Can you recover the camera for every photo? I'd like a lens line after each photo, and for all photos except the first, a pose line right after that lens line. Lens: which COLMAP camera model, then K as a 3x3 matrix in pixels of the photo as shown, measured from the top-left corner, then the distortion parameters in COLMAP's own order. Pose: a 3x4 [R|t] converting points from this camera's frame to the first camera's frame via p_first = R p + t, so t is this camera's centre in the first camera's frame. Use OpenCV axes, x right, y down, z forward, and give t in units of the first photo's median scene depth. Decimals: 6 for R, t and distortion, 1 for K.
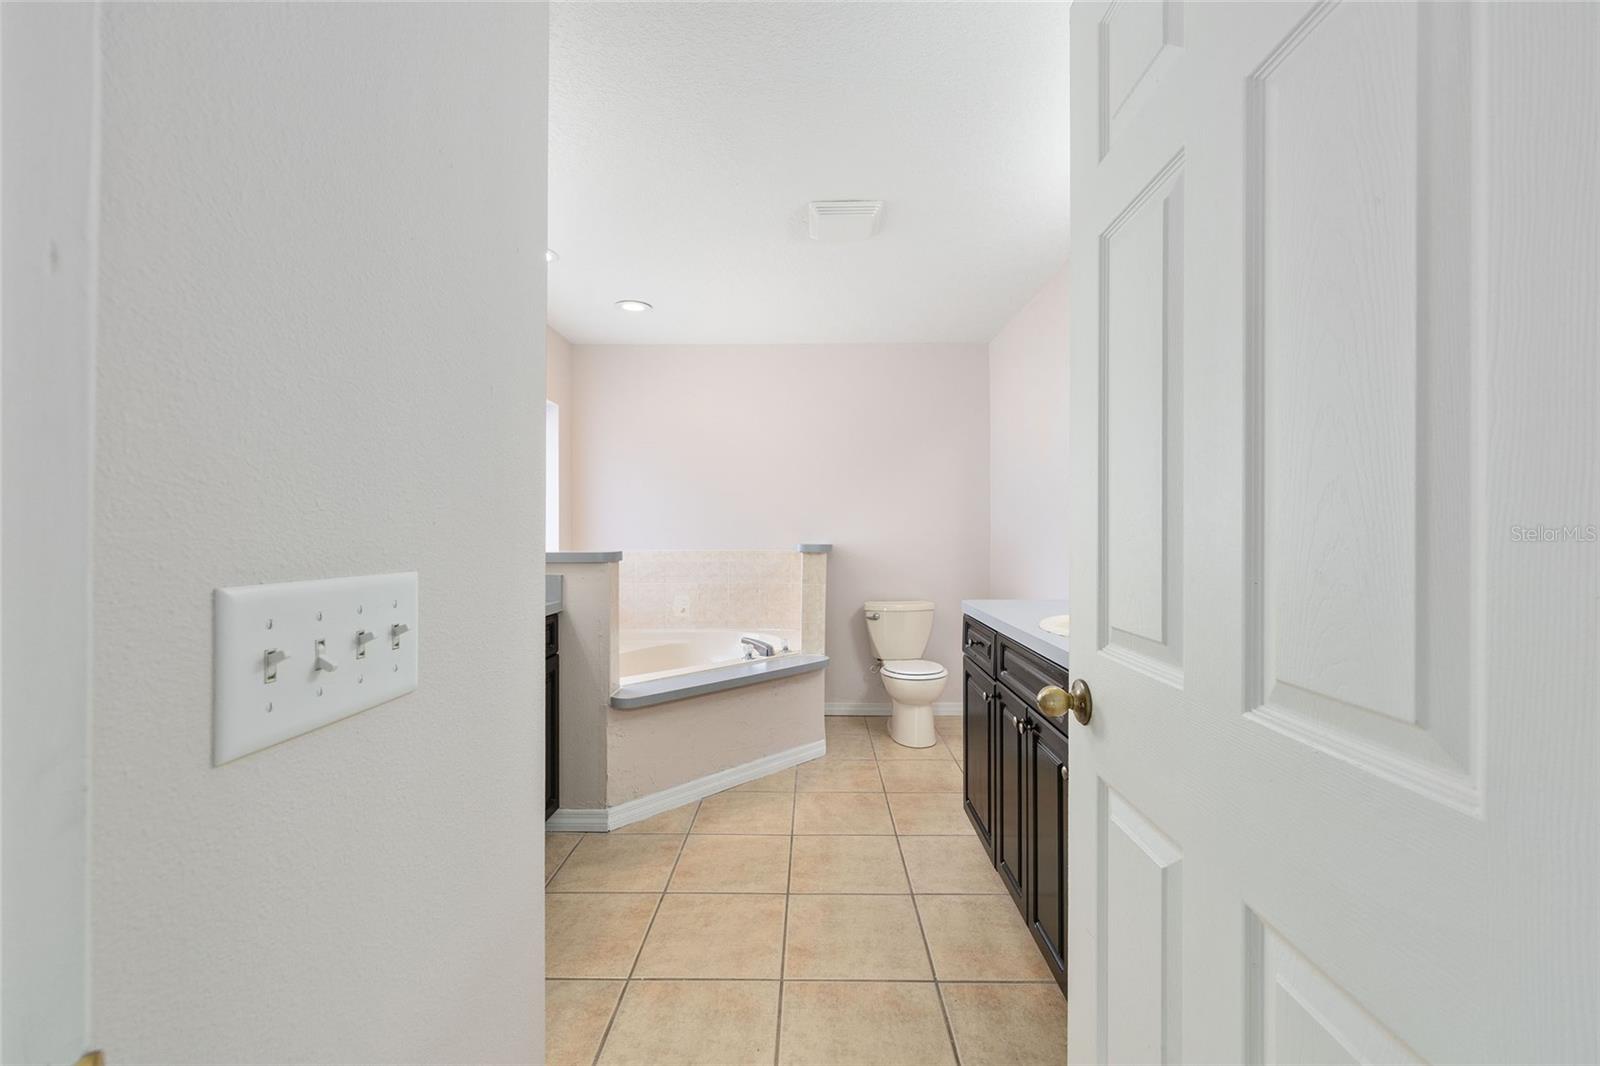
lens RADIAL K [[644.0, 0, 803.0], [0, 644.0, 533.2], [0, 0, 1]] dist [-0.000107, 0.000167]
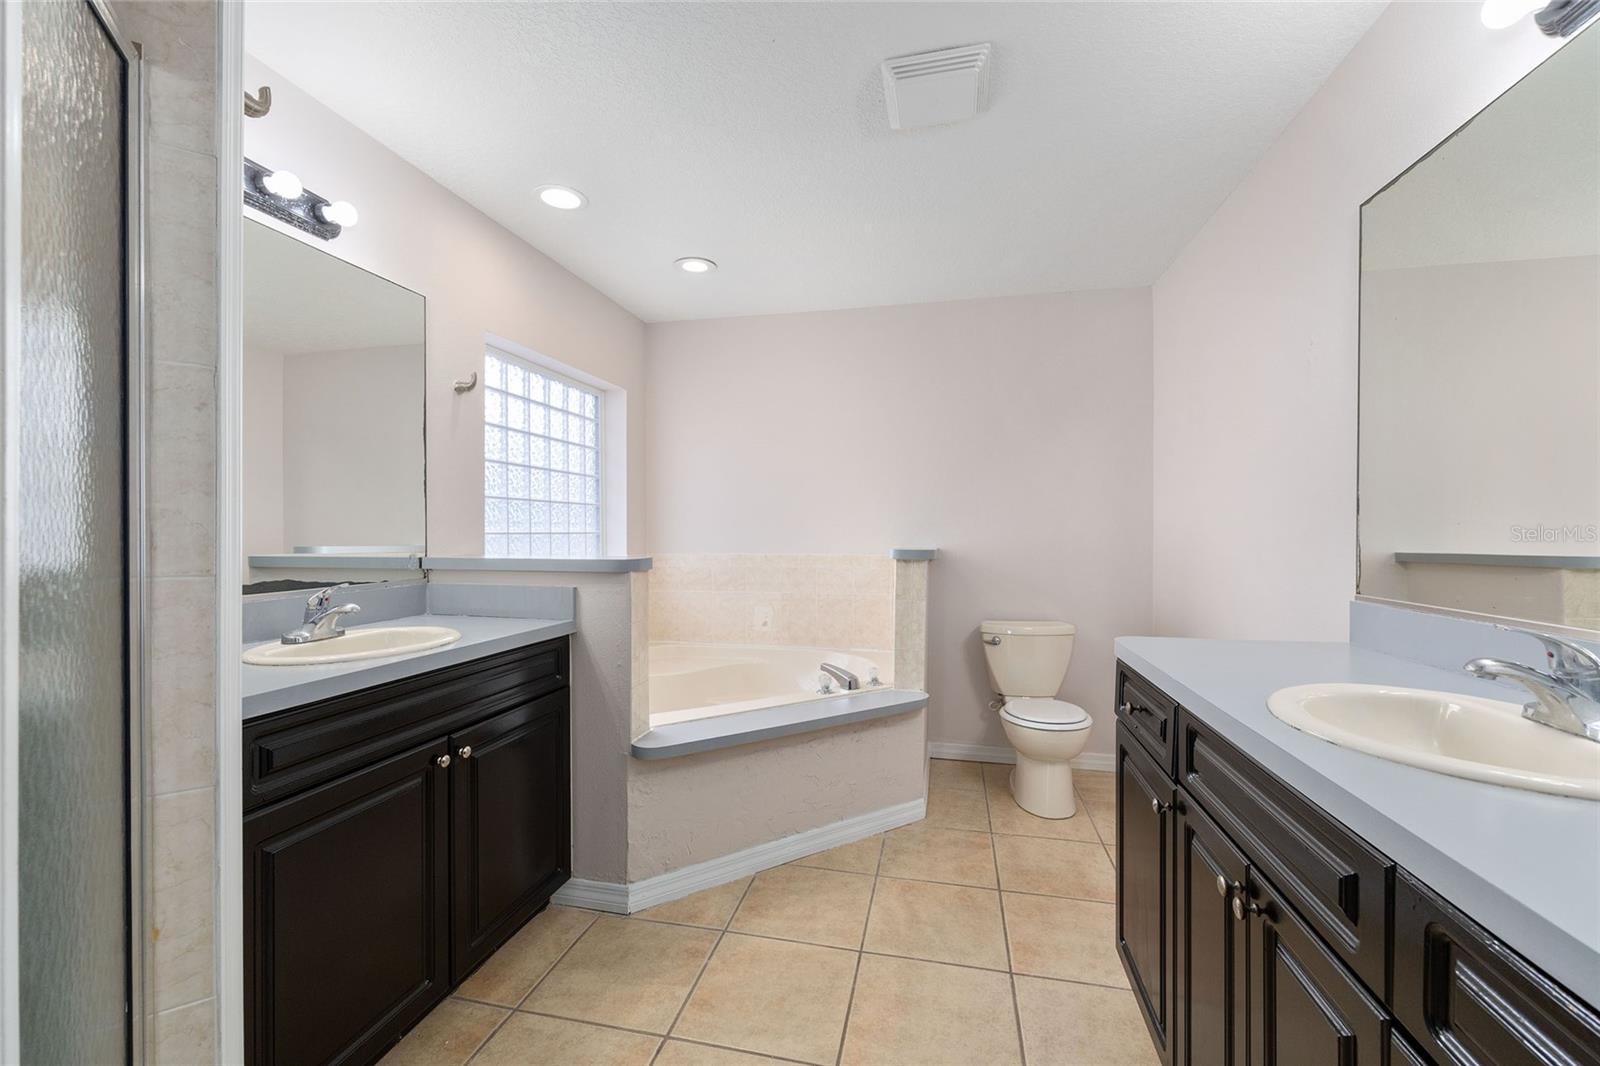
lens RADIAL K [[644.0, 0, 803.0], [0, 644.0, 533.2], [0, 0, 1]] dist [-0.000107, 0.000167]
pose [[0.979274, 0.004241, -0.202495, 0.060782], [-0.004431, 0.999990, -0.000482, -0.002192], [0.202491, 0.001369, 0.979283, 0.261356]]
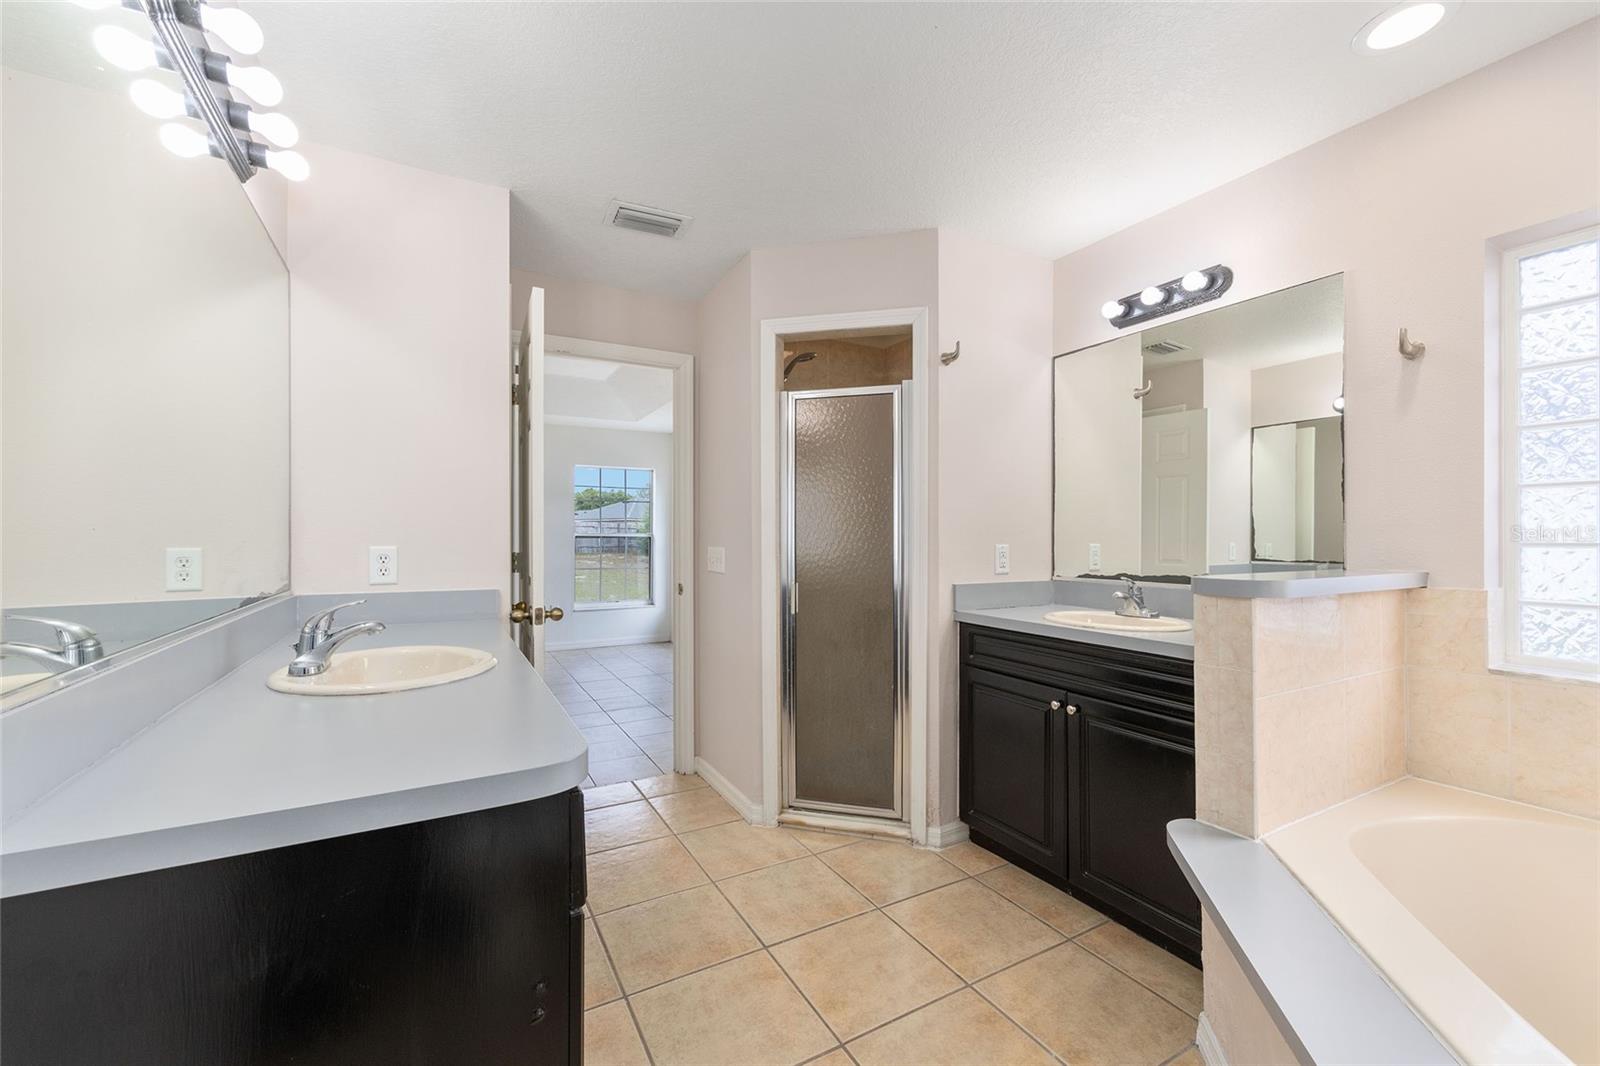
lens RADIAL K [[644.0, 0, 803.0], [0, 644.0, 533.2], [0, 0, 1]] dist [-0.000107, 0.000167]
pose [[-0.860802, 0.002854, -0.508931, 0.302007], [-0.001056, 0.999972, 0.007394, -0.016116], [0.508938, 0.006902, -0.860775, 1.267356]]
